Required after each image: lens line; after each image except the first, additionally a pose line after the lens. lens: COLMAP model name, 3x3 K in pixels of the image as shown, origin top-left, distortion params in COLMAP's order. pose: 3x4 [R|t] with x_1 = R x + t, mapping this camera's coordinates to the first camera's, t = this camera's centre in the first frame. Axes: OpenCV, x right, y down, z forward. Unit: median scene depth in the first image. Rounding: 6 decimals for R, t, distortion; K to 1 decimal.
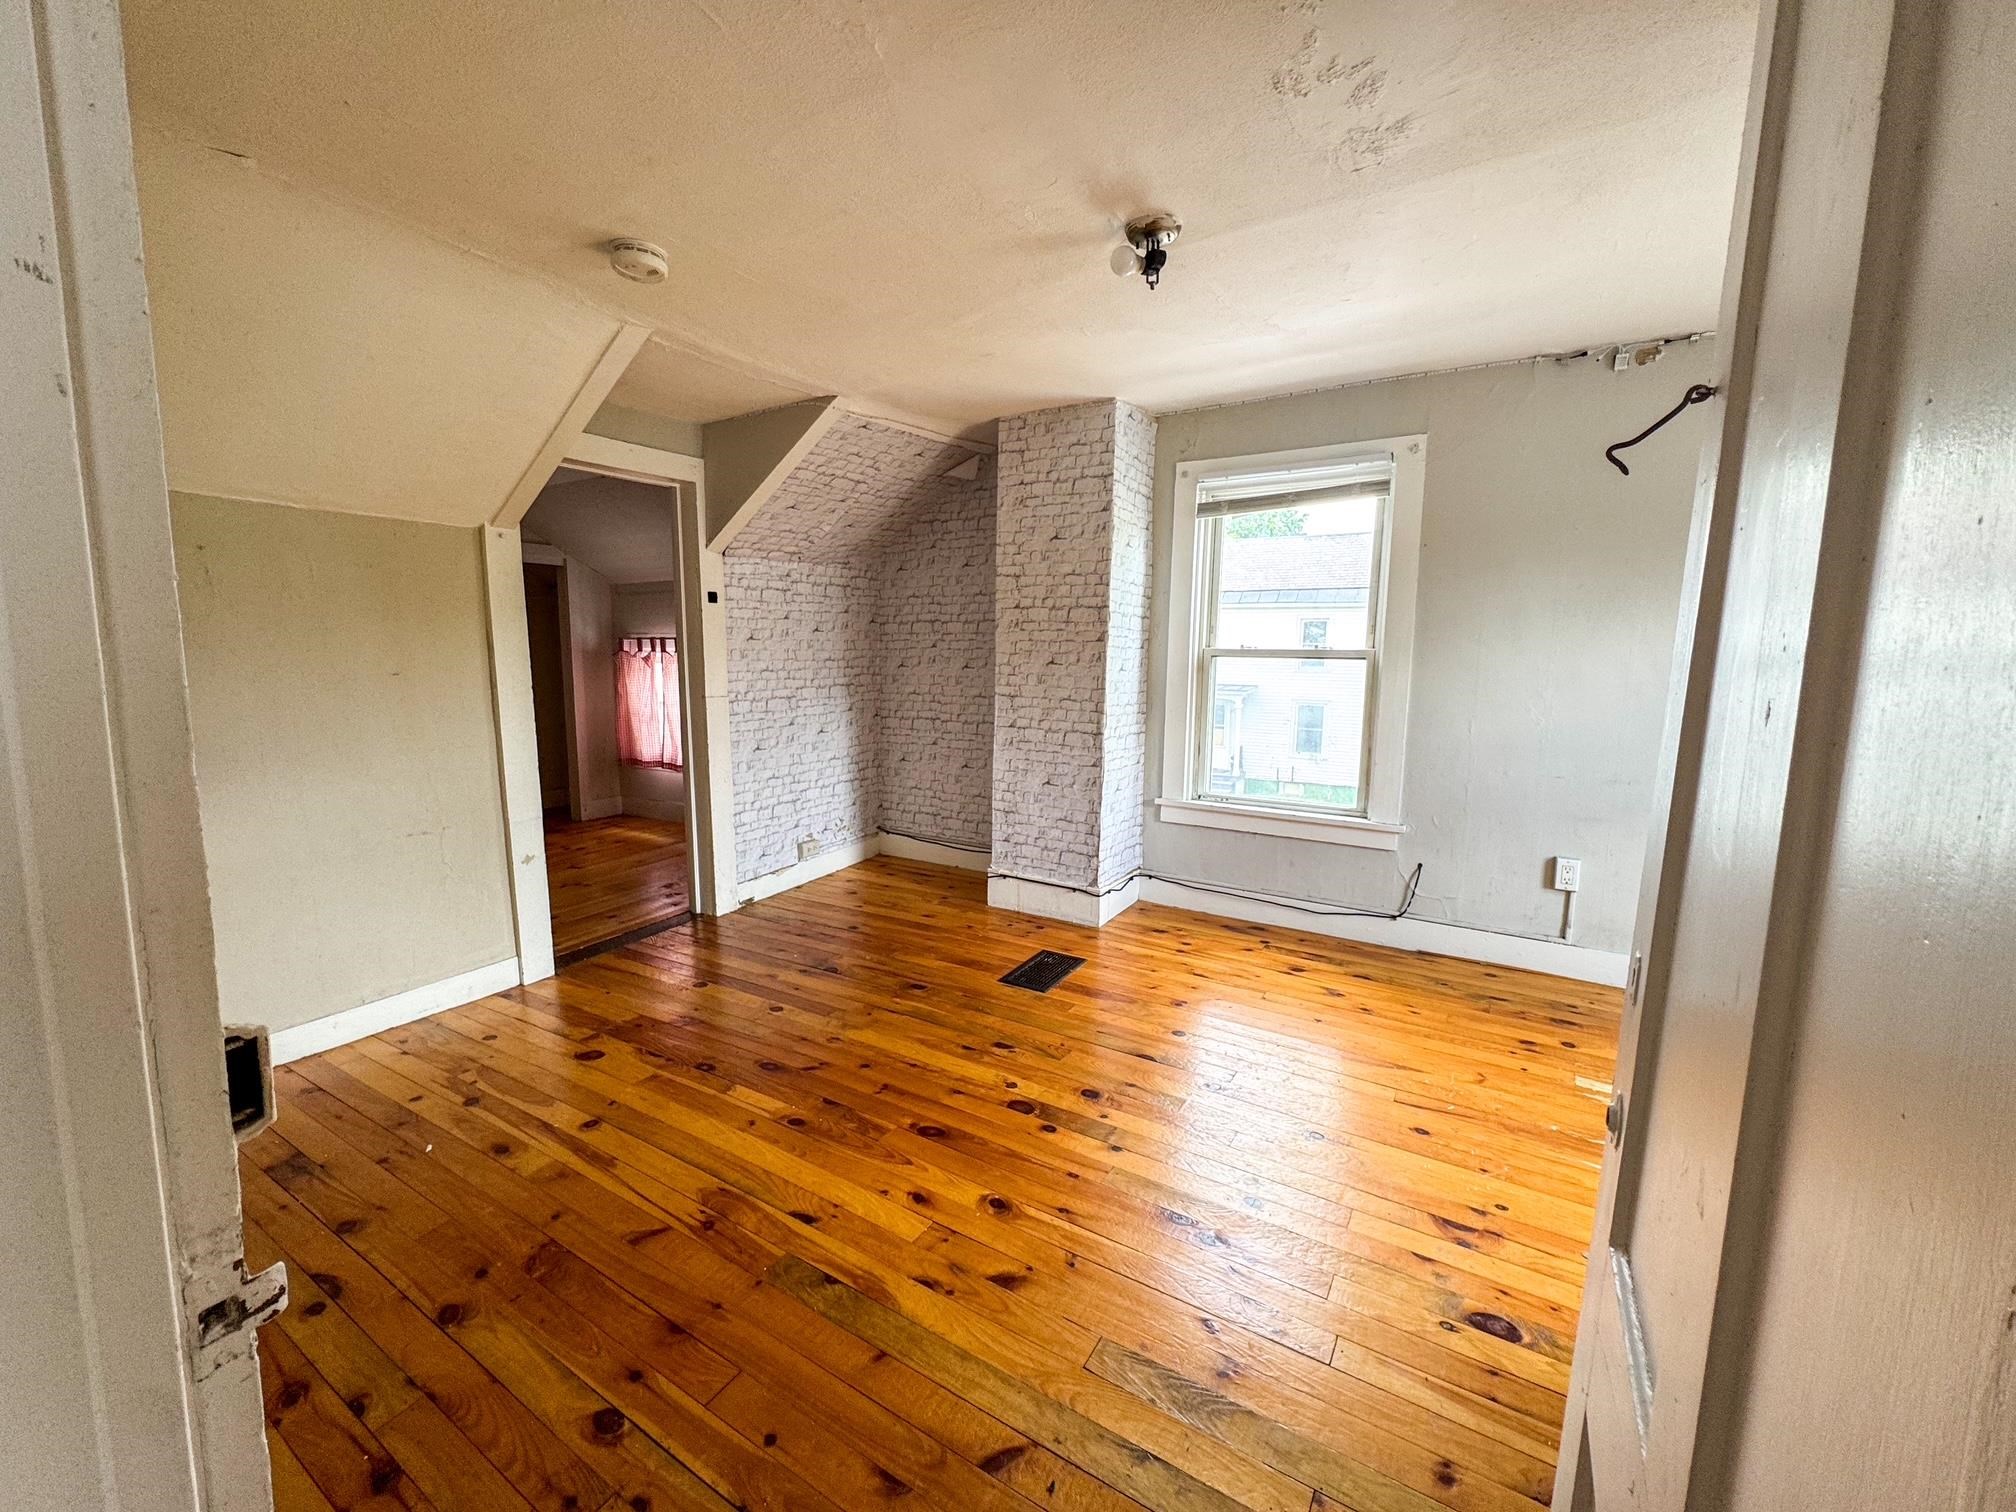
lens RADIAL K [[806.3, 0, 1010.4], [0, 806.3, 754.4], [0, 0, 1]] dist [0.000246, -0.000048]
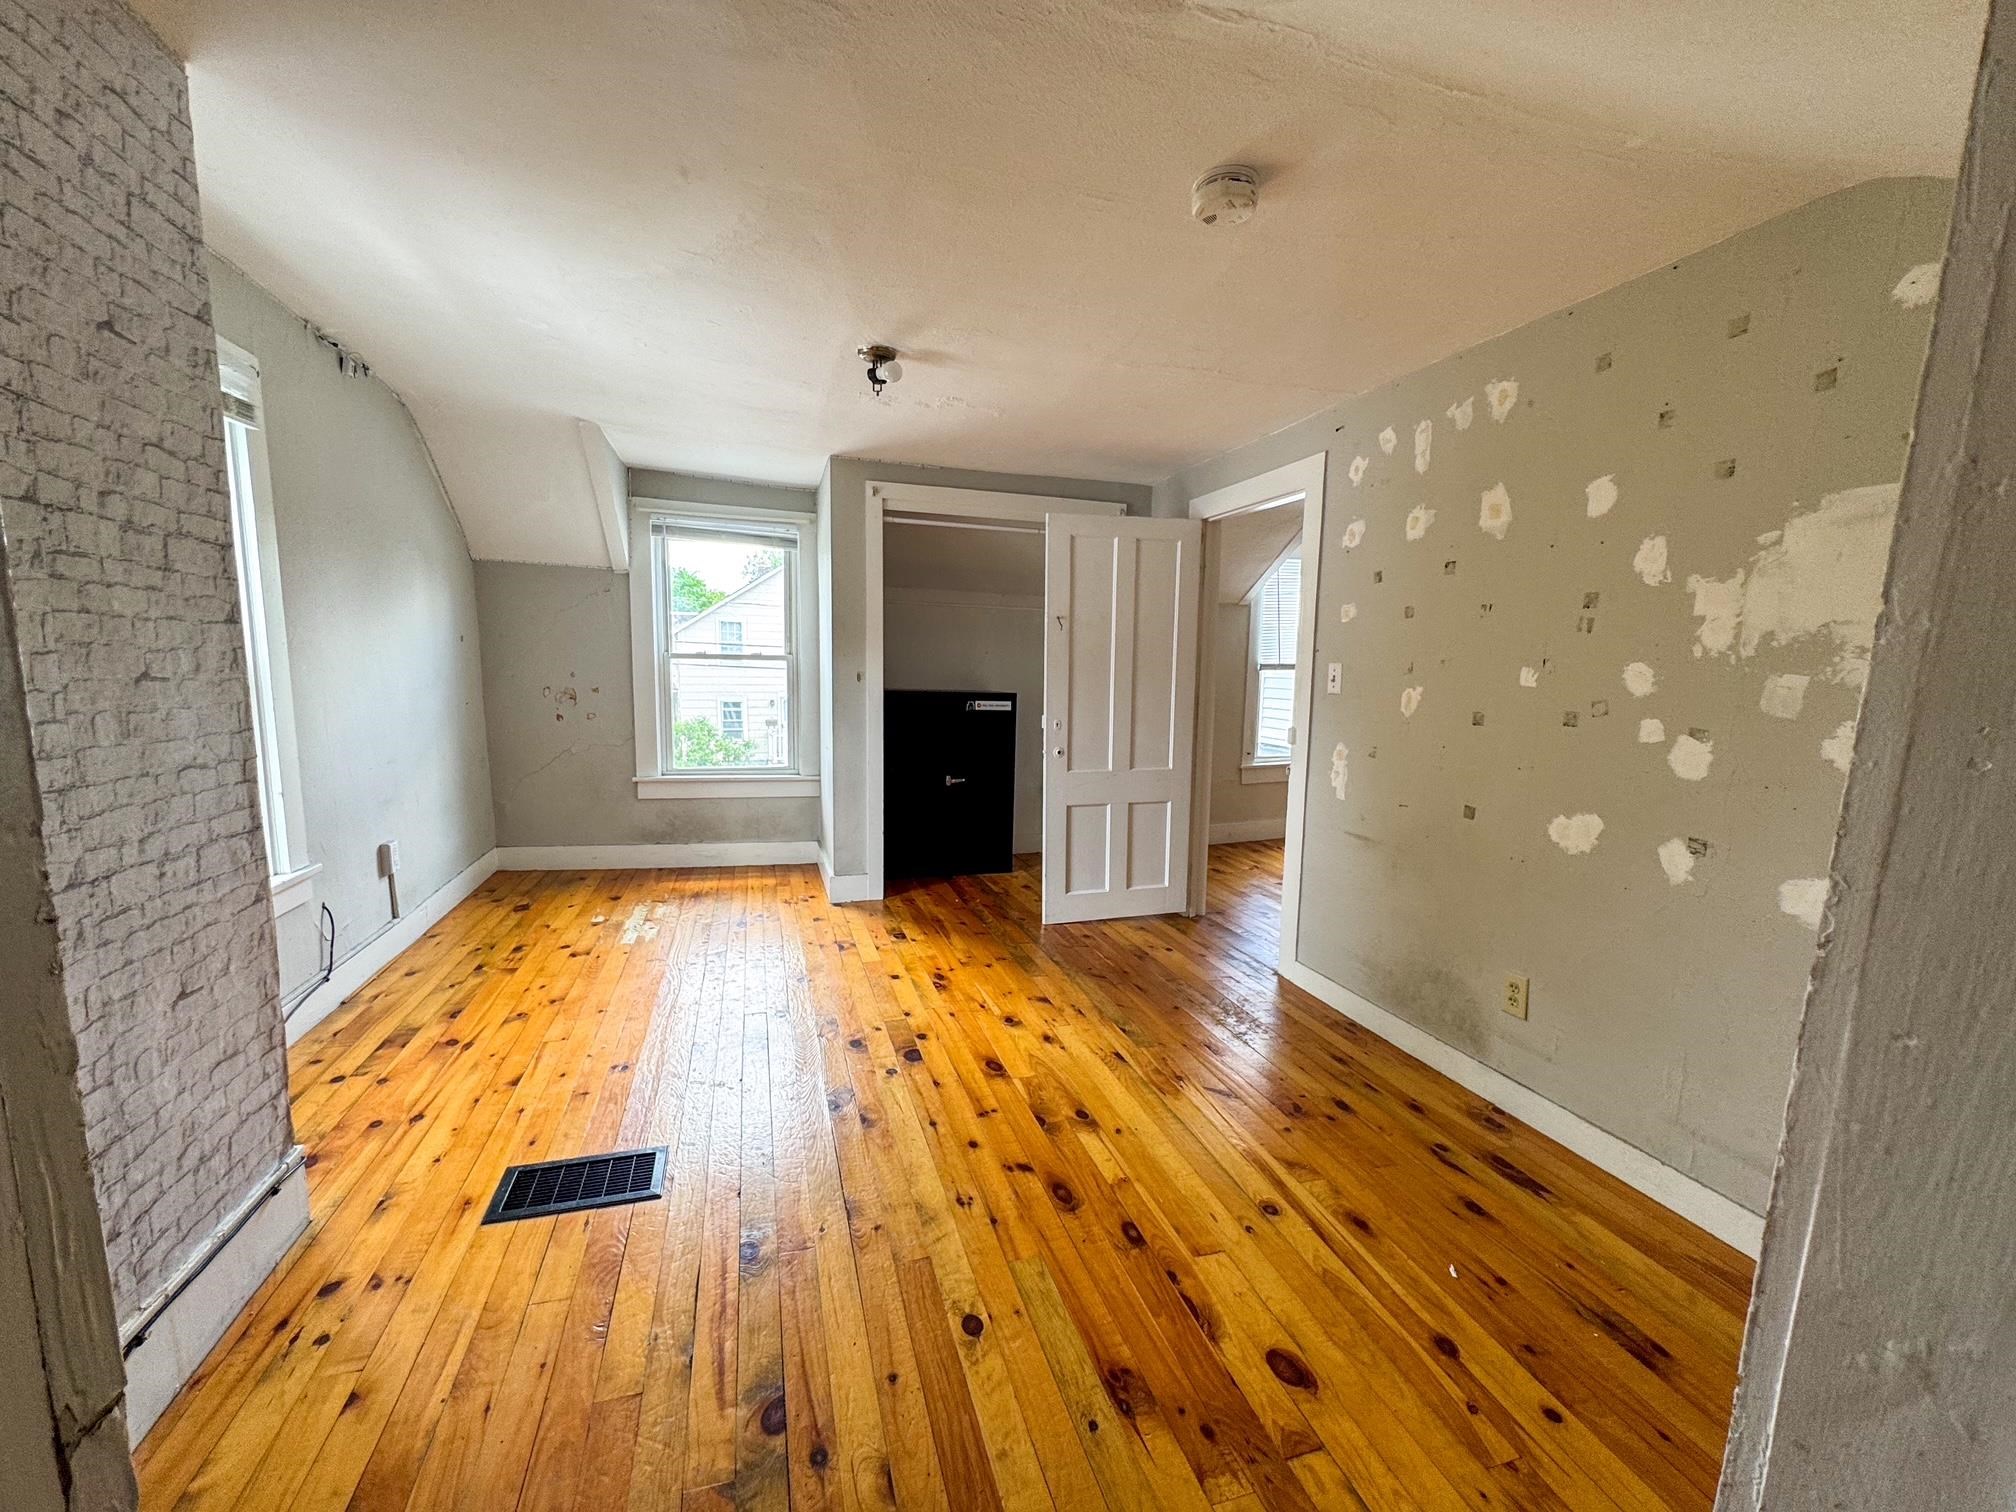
lens RADIAL K [[806.3, 0, 1009.5], [0, 806.3, 766.1], [0, 0, 1]] dist [0.000246, -0.000048]
pose [[-0.752608, -0.112051, 0.648866, -0.766891], [0.055940, 0.970972, 0.232559, -0.217068], [-0.656089, 0.211323, -0.724493, 1.606671]]
